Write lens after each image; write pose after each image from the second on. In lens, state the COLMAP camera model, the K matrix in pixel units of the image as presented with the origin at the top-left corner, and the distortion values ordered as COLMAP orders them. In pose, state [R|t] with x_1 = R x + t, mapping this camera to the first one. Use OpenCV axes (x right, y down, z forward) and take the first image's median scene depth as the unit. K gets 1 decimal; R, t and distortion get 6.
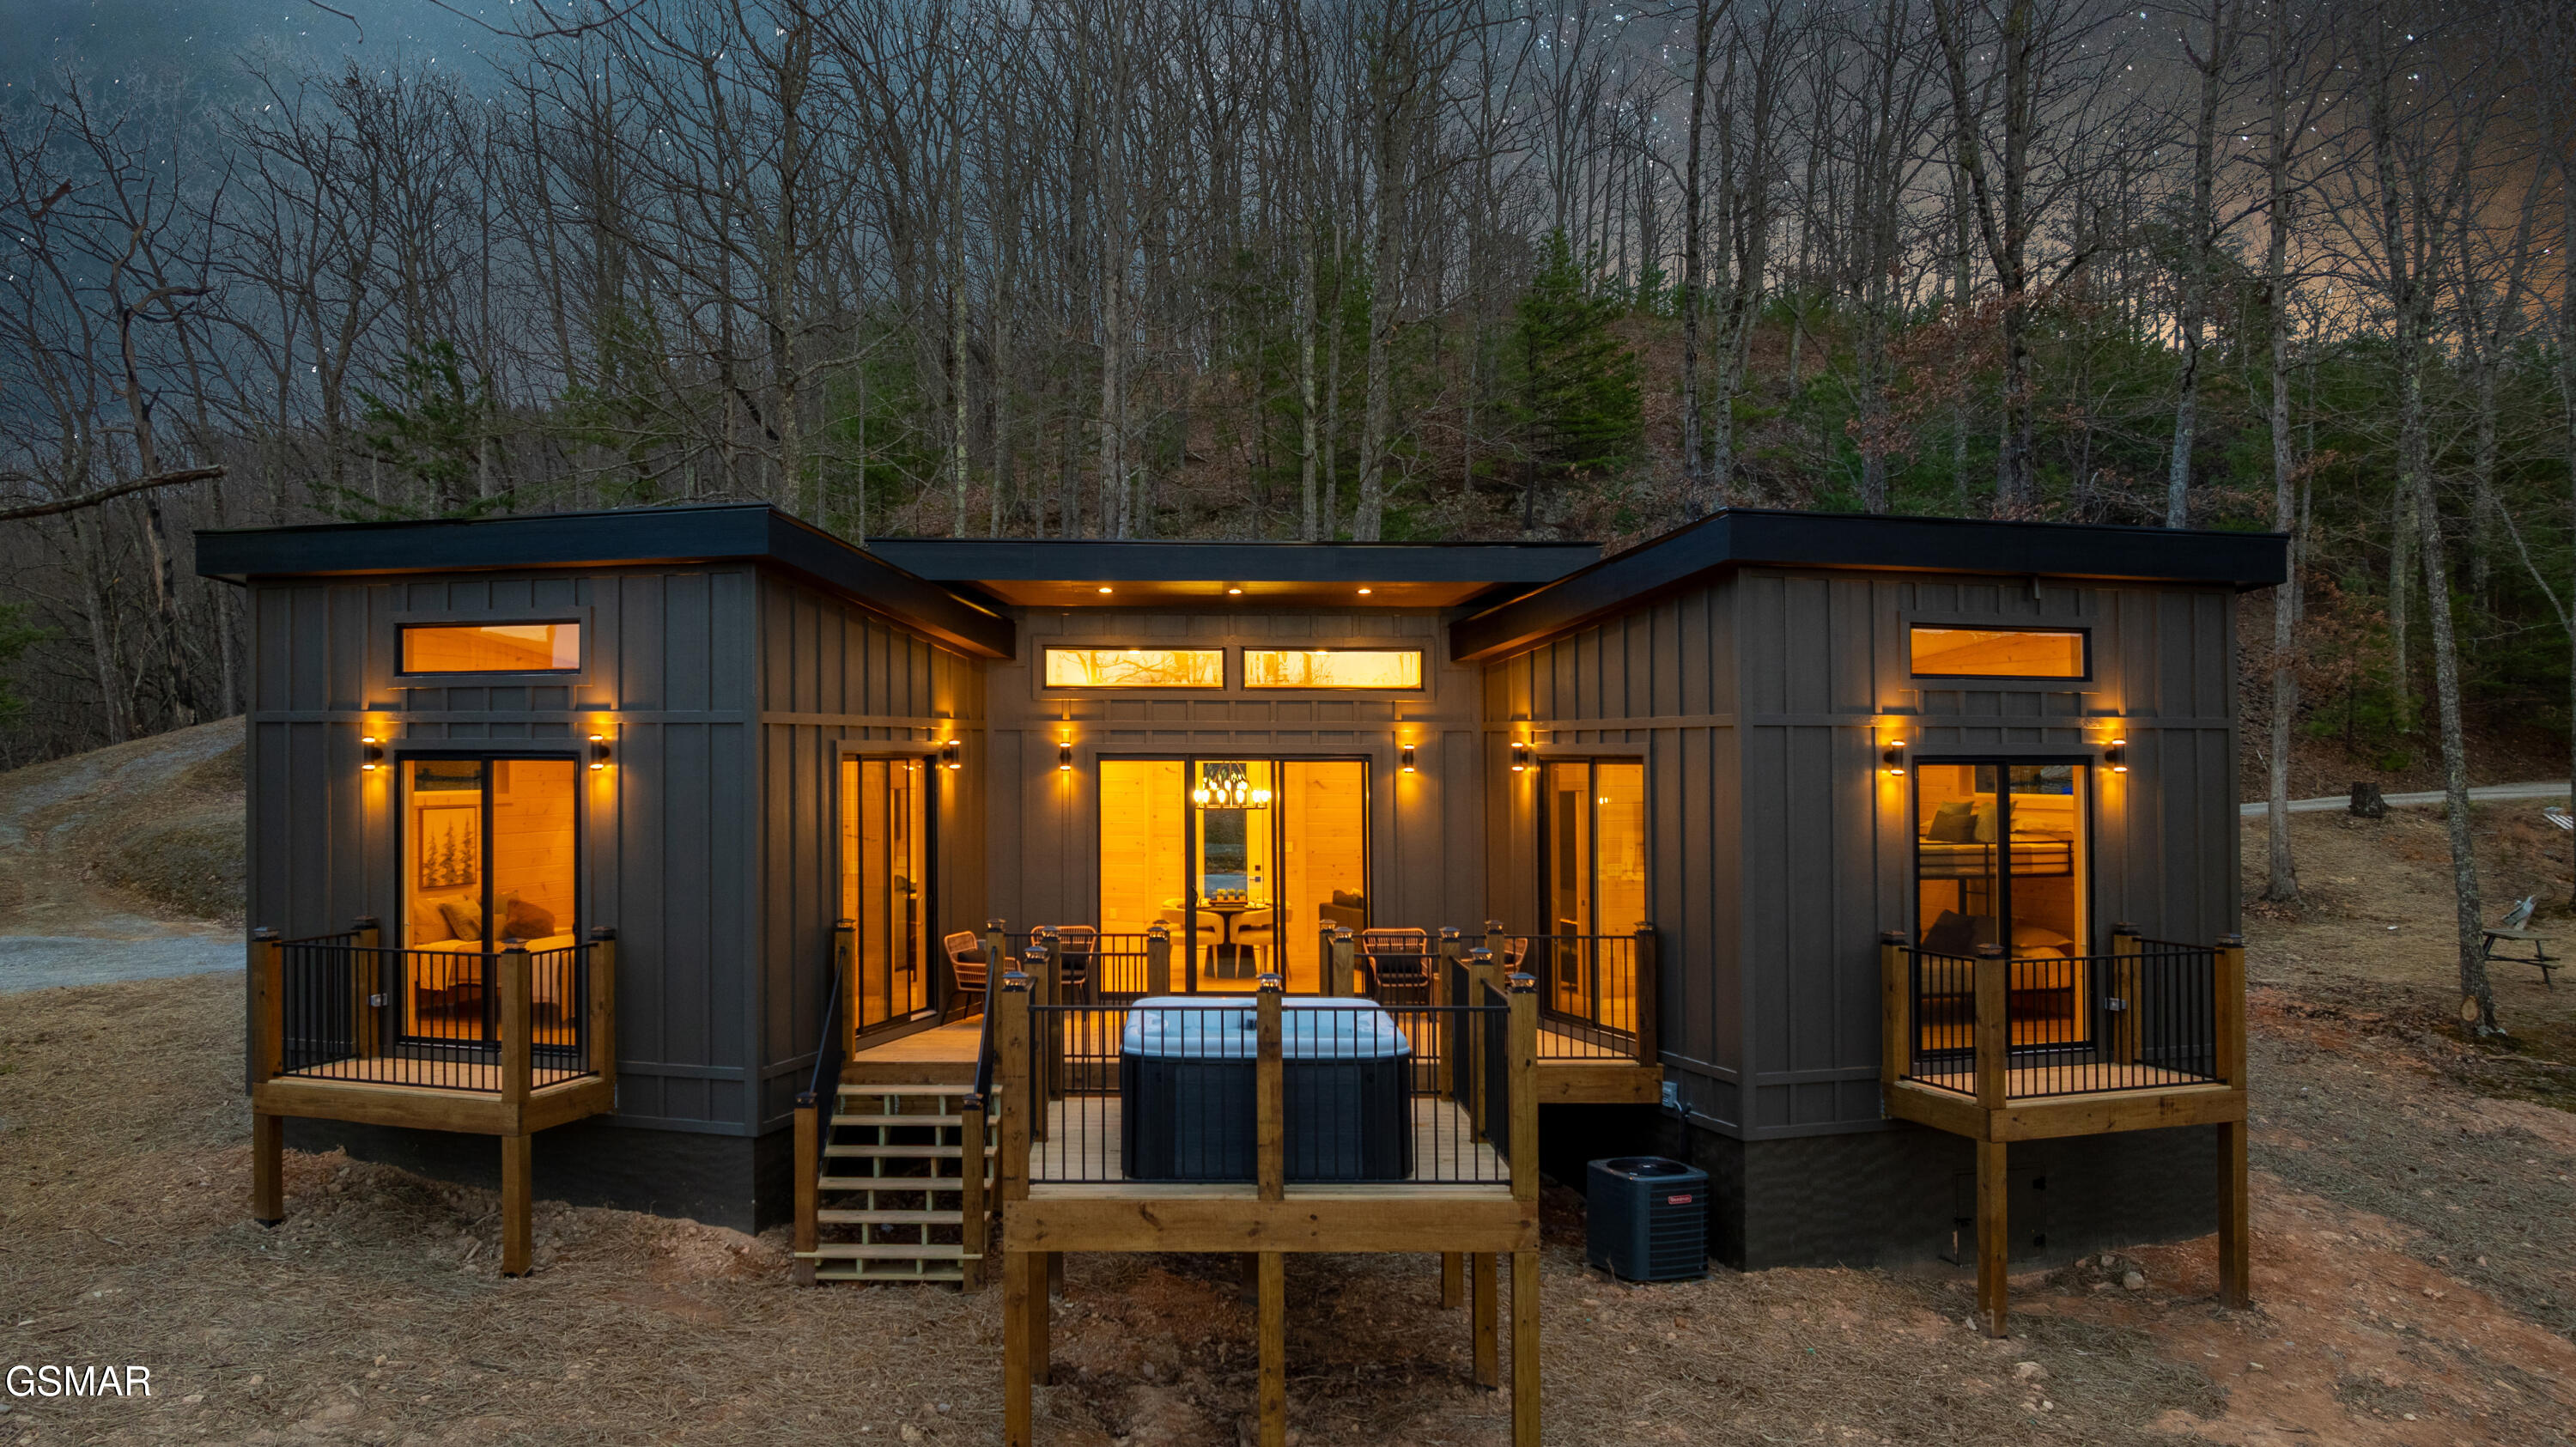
lens RADIAL K [[1813.8, 0, 1234.9], [0, 1813.8, 809.5], [0, 0, 1]] dist [-0.051965, -0.001271]
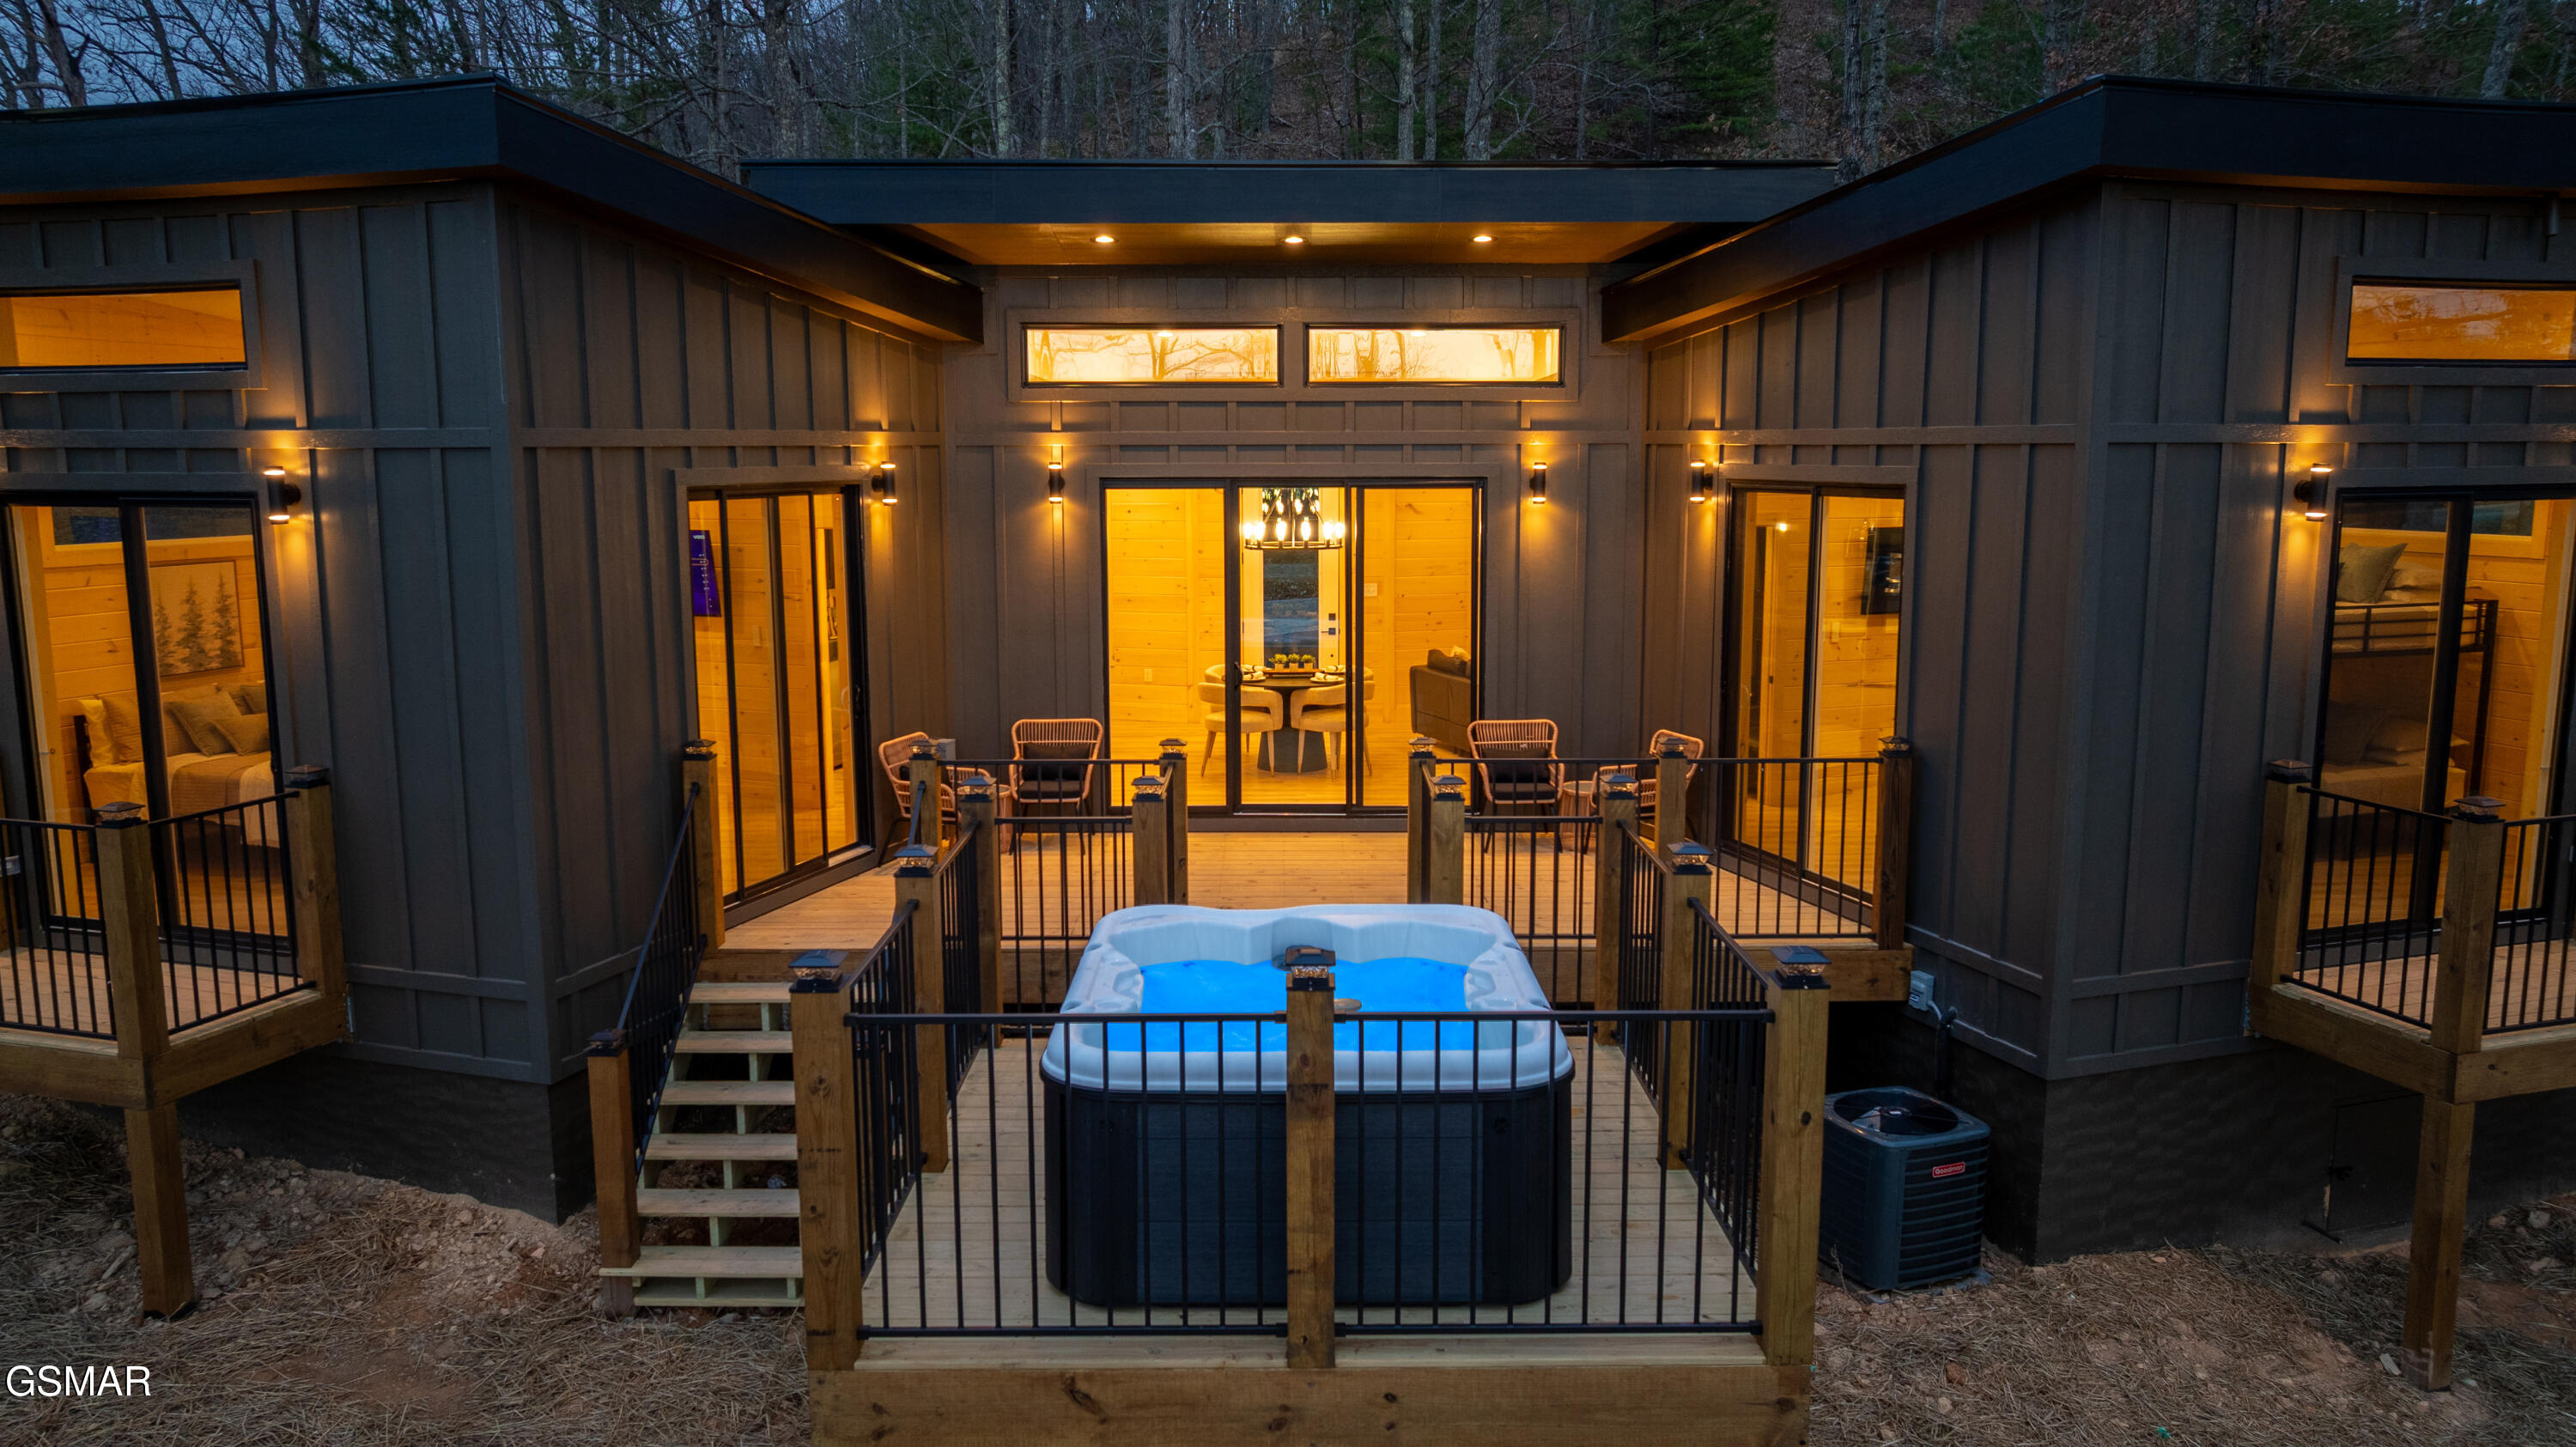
lens RADIAL K [[1661.4, 0, 1234.2], [0, 1661.4, 753.0], [0, 0, 1]] dist [-0.037971, 0.023609]
pose [[0.998257, 0.007685, -0.058507, 0.017111], [0.001447, 0.987998, 0.154461, -0.027340], [0.058992, -0.154276, 0.986265, 0.379836]]
